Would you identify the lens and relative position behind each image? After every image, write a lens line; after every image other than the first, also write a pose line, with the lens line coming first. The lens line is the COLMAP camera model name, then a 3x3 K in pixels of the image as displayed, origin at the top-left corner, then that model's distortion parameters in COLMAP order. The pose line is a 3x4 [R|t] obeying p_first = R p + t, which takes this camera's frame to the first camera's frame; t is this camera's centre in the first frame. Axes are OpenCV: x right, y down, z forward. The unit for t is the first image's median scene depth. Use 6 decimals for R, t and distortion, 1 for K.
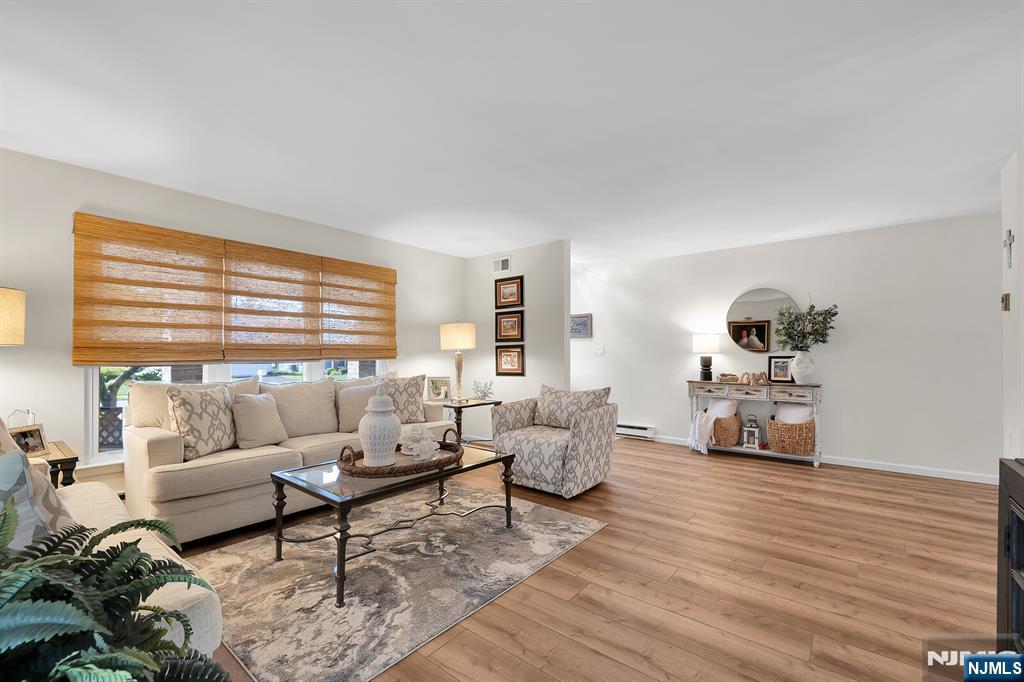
lens RADIAL K [[431.4, 0, 512.0], [0, 431.4, 341.0], [0, 0, 1]] dist [0.000831, 0.000018]
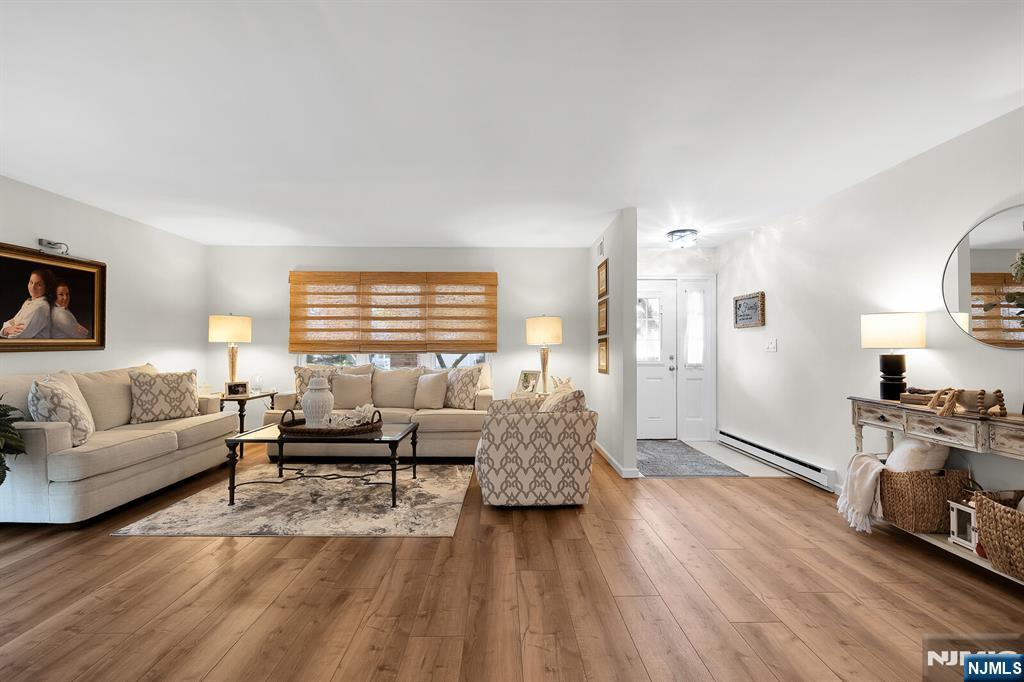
lens RADIAL K [[431.4, 0, 512.0], [0, 431.4, 341.0], [0, 0, 1]] dist [0.000831, 0.000018]
pose [[0.640992, -0.010393, -0.767477, 0.611563], [0.017513, 0.999846, 0.001087, 0.010822], [0.767347, -0.014137, 0.641076, 0.320279]]
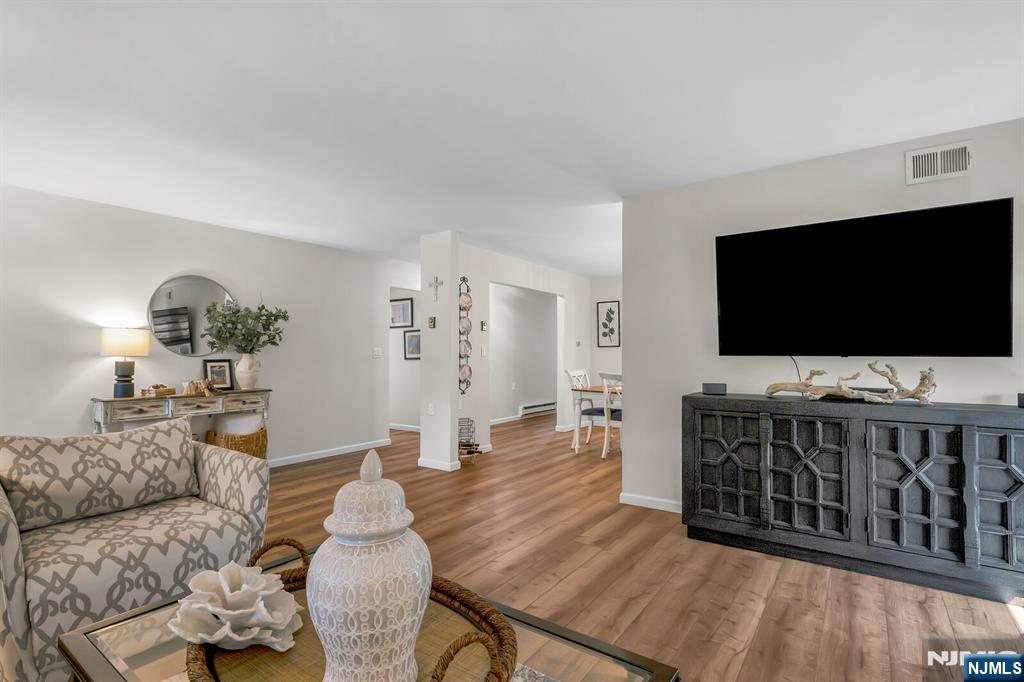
lens RADIAL K [[482.4, 0, 512.0], [0, 482.4, 341.0], [0, 0, 1]] dist [-0.000858, -0.000128]
pose [[-0.043406, 0.023172, 0.998789, -0.363369], [-0.025510, 0.999379, -0.024294, 0.007009], [-0.998732, -0.026534, -0.042787, 0.469666]]
